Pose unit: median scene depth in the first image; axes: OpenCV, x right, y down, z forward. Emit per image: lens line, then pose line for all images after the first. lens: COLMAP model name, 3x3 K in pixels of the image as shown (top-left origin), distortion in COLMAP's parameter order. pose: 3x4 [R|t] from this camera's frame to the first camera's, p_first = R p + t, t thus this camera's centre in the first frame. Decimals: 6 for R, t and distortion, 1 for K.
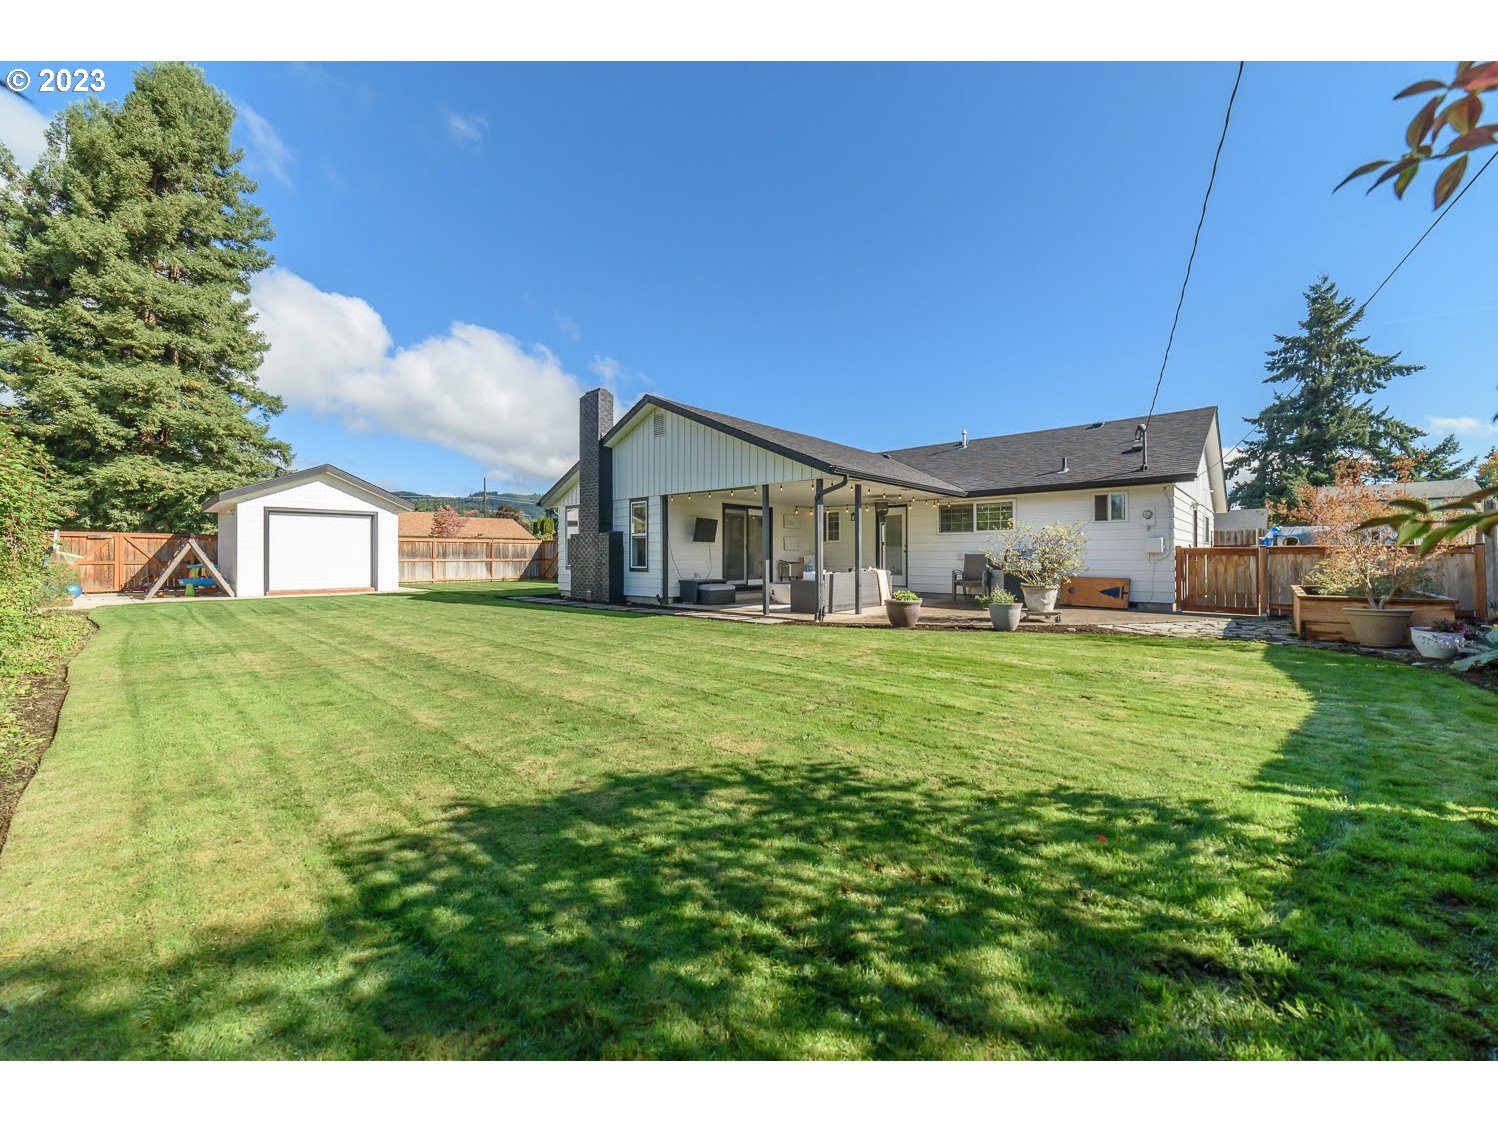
lens RADIAL K [[572.5, 0, 745.6], [0, 572.5, 558.6], [0, 0, 1]] dist [-0.015748, 0.005954]
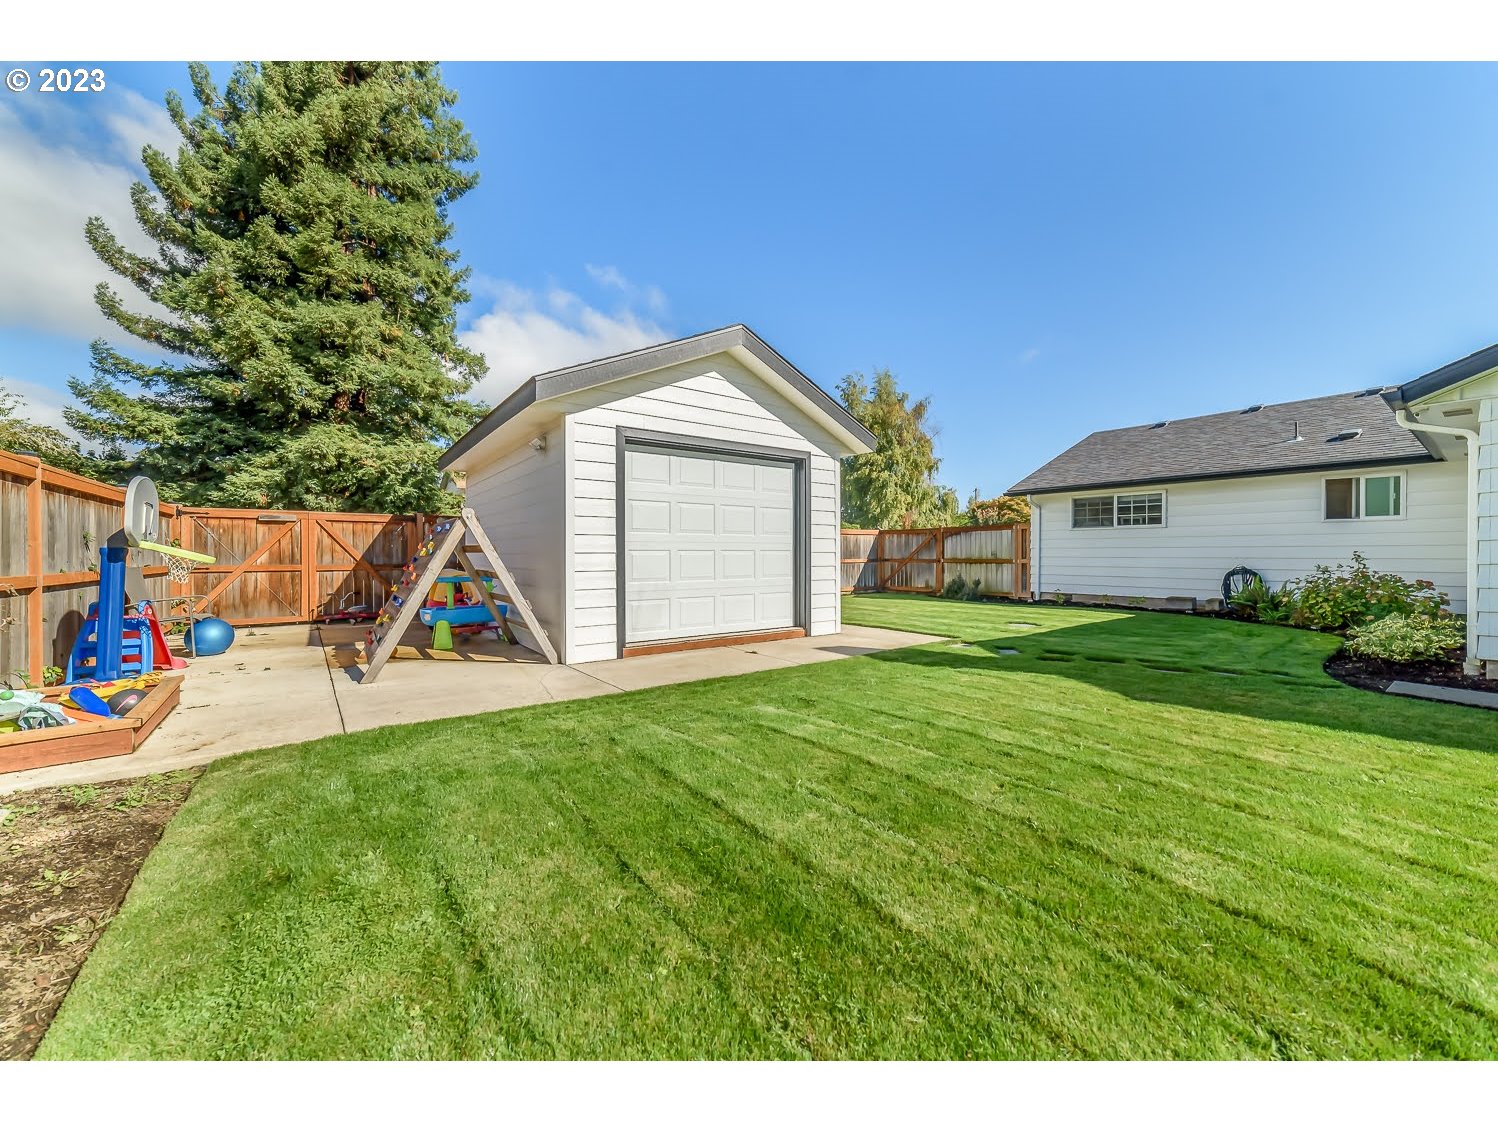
lens RADIAL K [[605.4, 0, 745.7], [0, 605.4, 555.8], [0, 0, 1]] dist [-0.001651, 0.009634]
pose [[0.975670, 0.001401, -0.219241, -0.363182], [-0.002131, 0.999993, -0.003093, -0.001911], [0.219235, 0.003485, 0.975666, 0.334148]]
